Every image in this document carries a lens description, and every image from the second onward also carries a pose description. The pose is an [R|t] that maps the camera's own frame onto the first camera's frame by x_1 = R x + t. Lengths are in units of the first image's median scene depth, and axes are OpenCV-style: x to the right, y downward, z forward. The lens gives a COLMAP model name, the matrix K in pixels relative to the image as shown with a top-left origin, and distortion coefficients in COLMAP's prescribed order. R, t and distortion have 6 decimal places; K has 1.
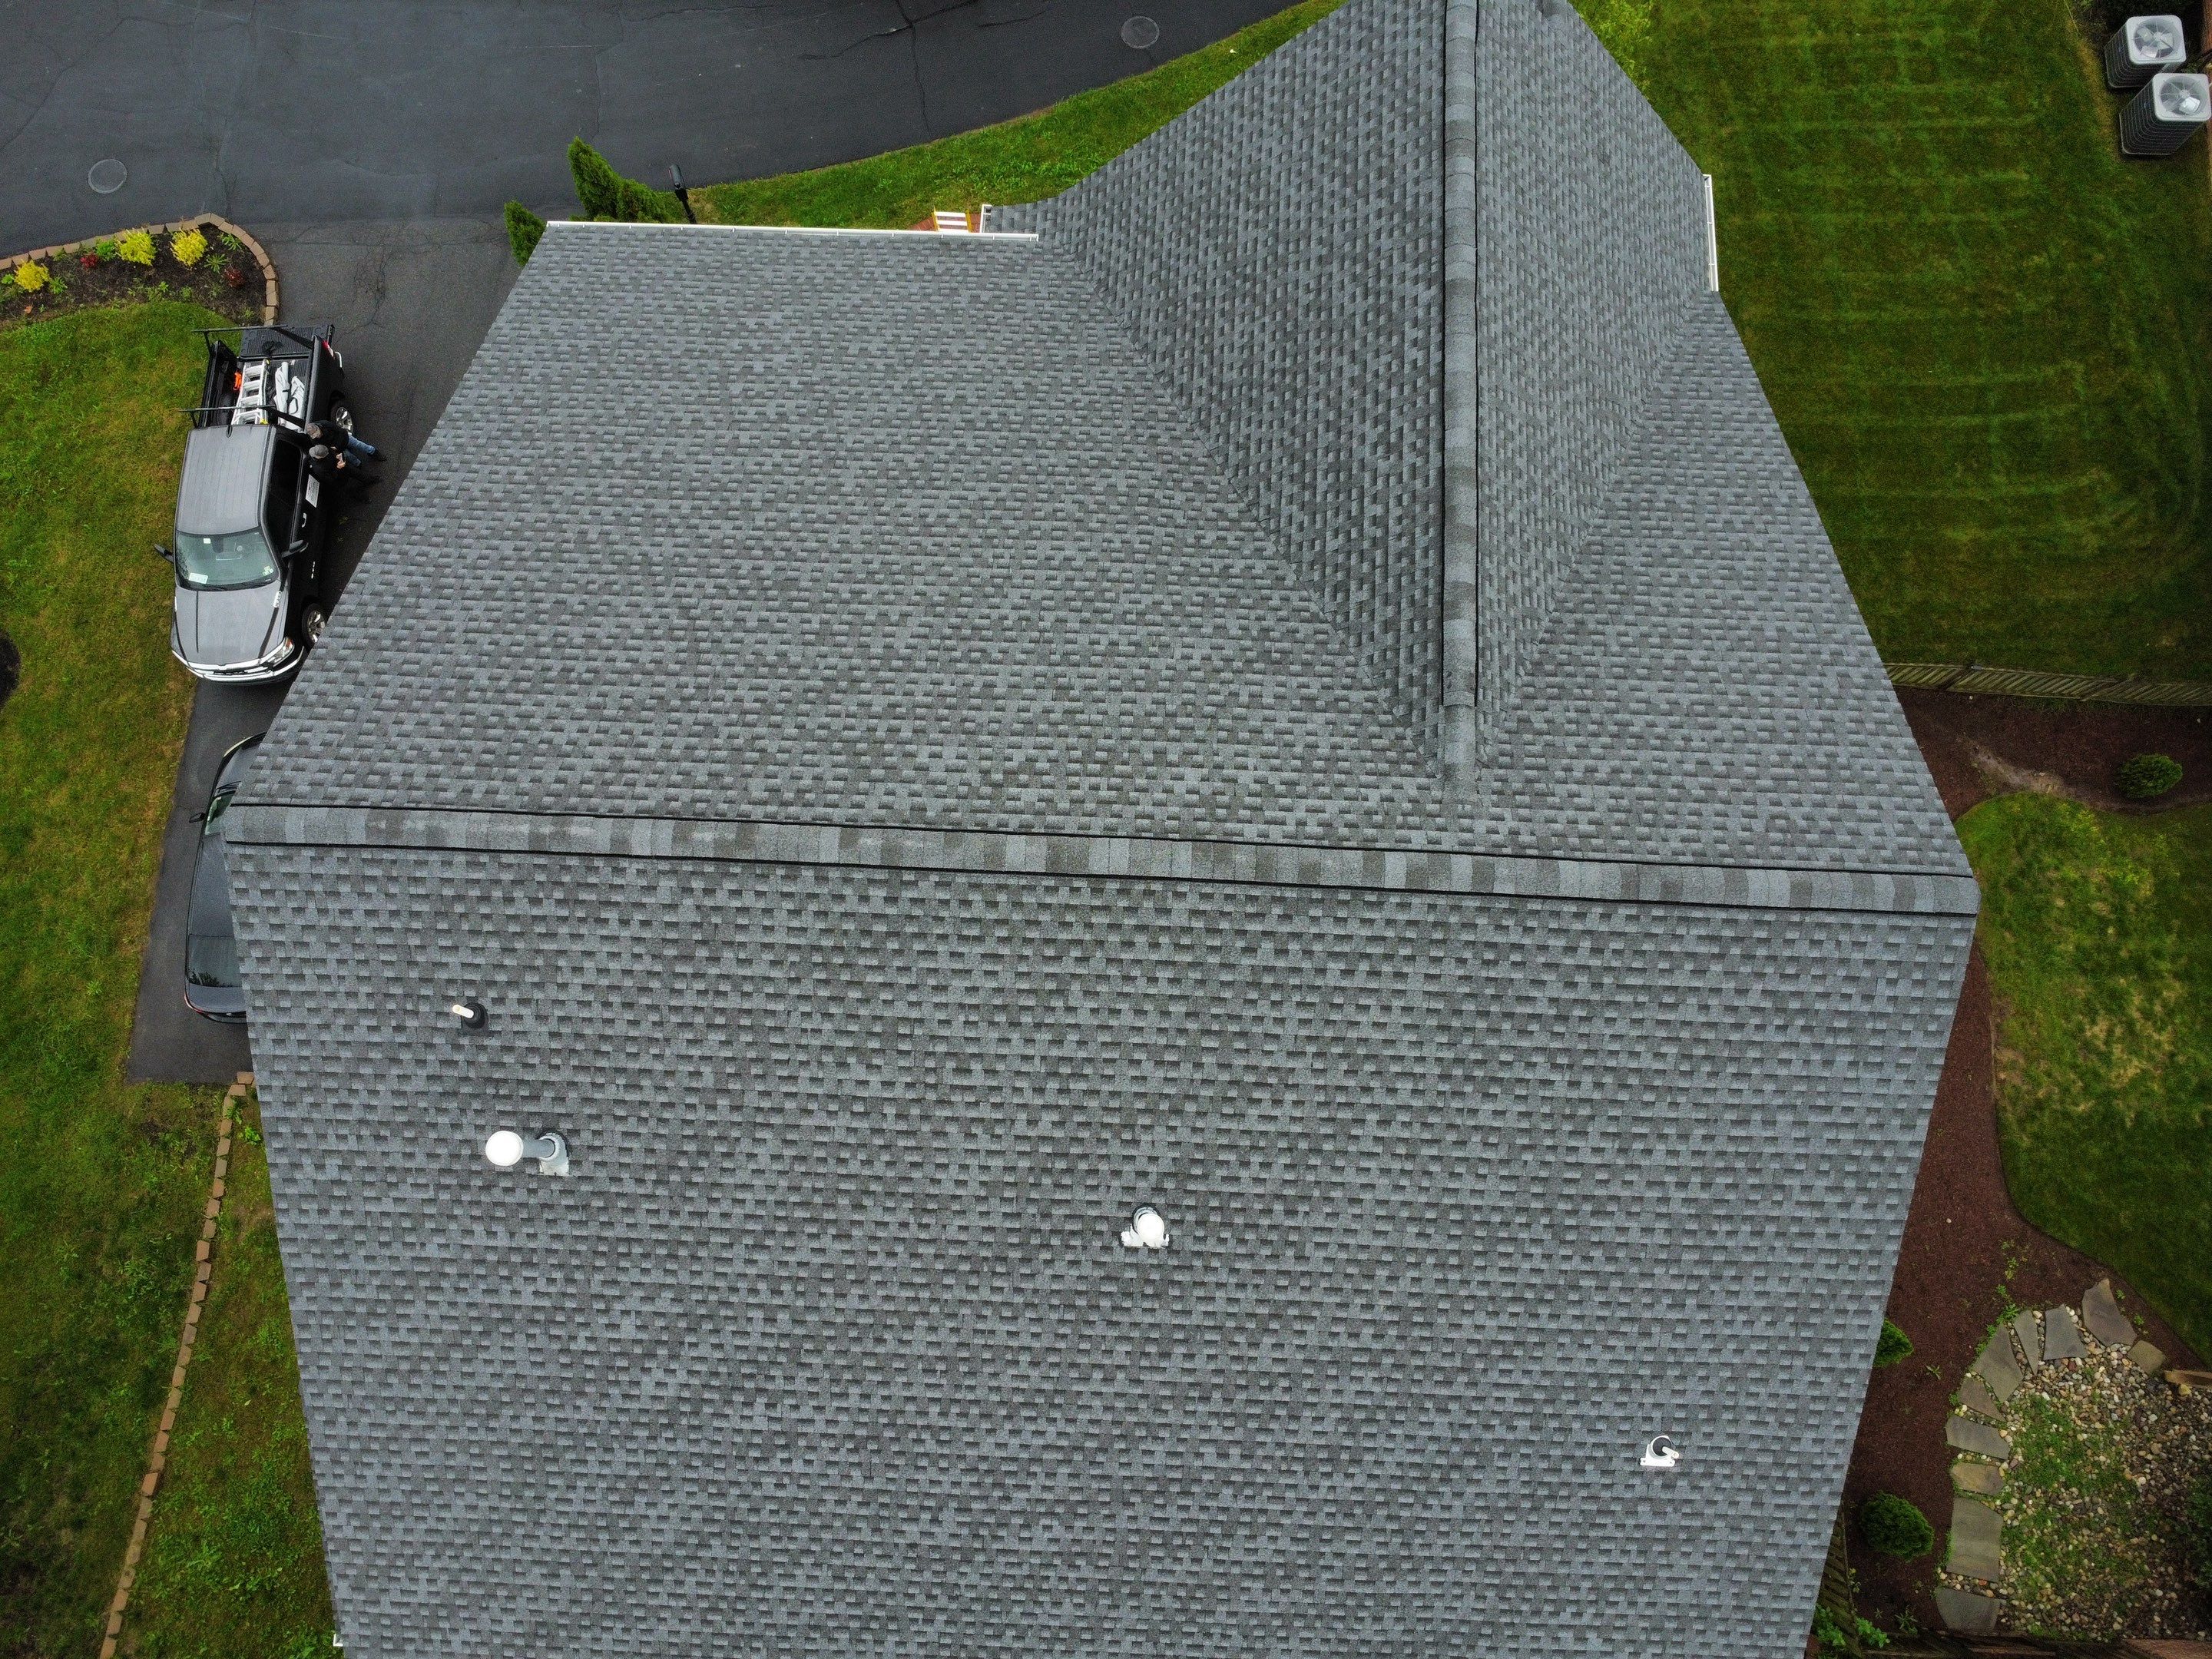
lens RADIAL K [[1593.5, 0, 1093.7], [0, 1593.5, 828.3], [0, 0, 1]] dist [-0.033389, -0.001110]
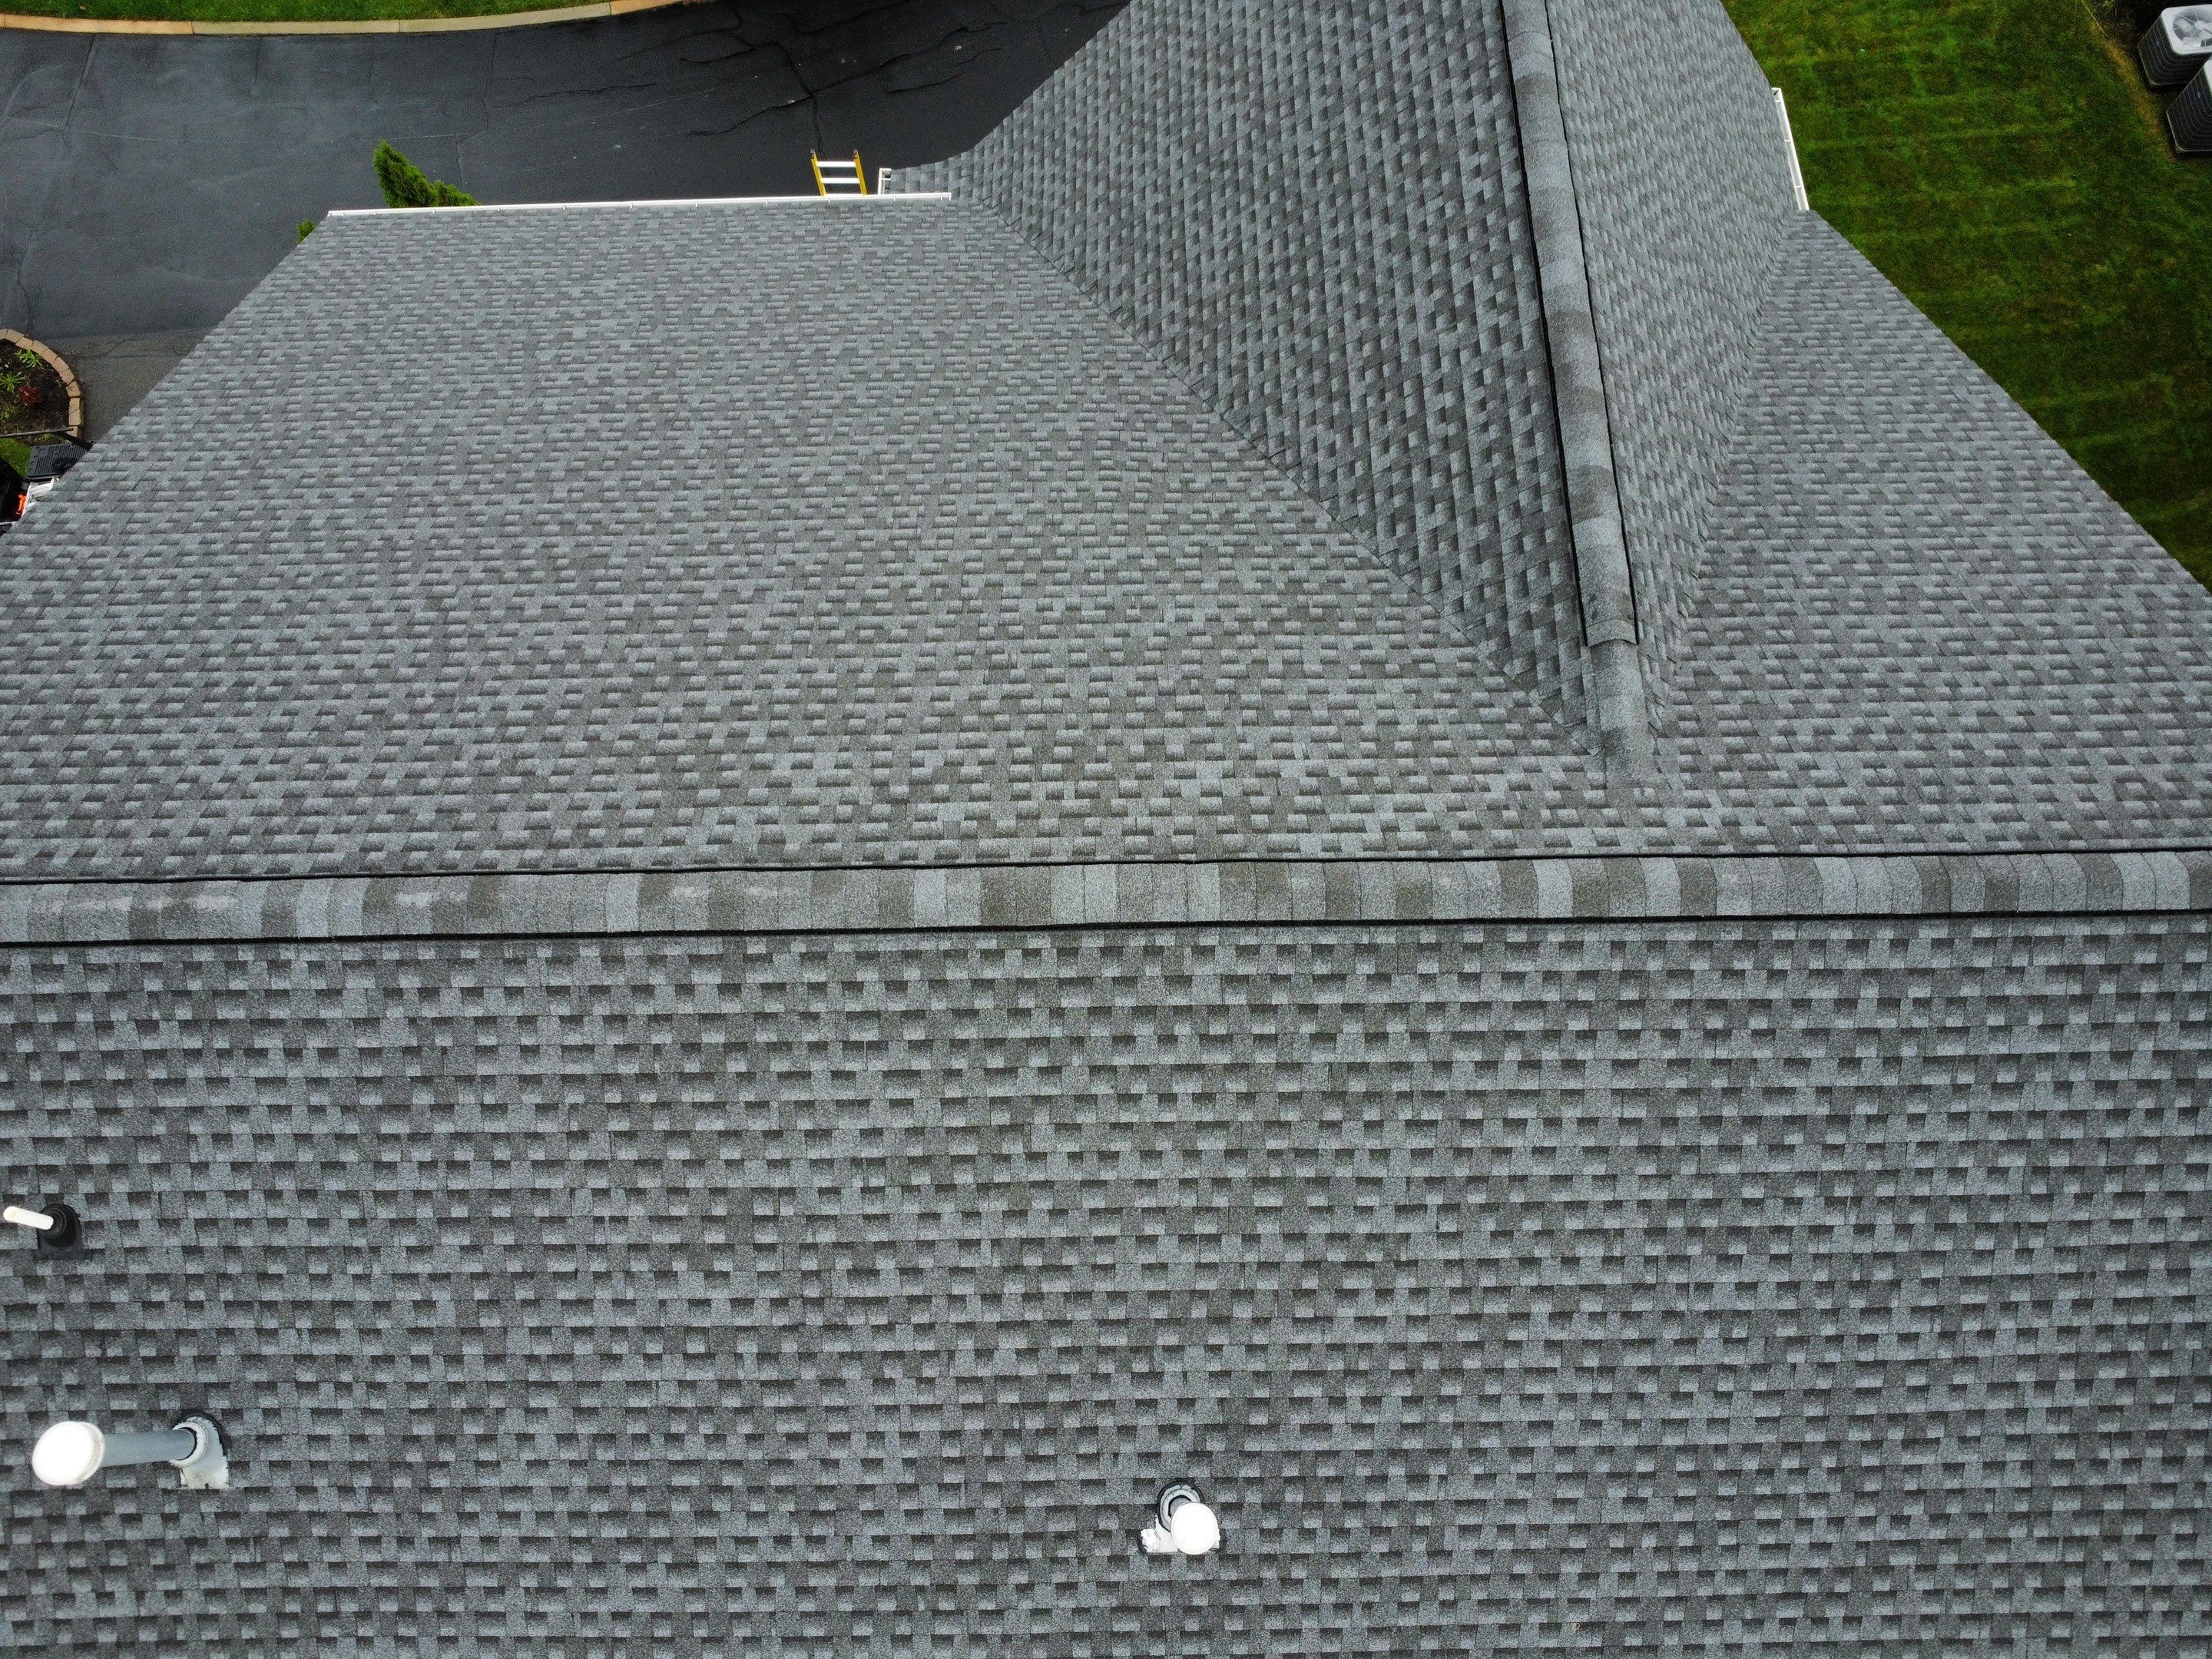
lens RADIAL K [[1593.5, 0, 1096.6], [0, 1593.5, 831.5], [0, 0, 1]] dist [-0.033389, -0.001110]
pose [[0.998124, -0.056515, 0.023529, 0.001342], [0.059168, 0.989223, -0.133932, 0.072260], [-0.015706, 0.135073, 0.990711, 0.376179]]
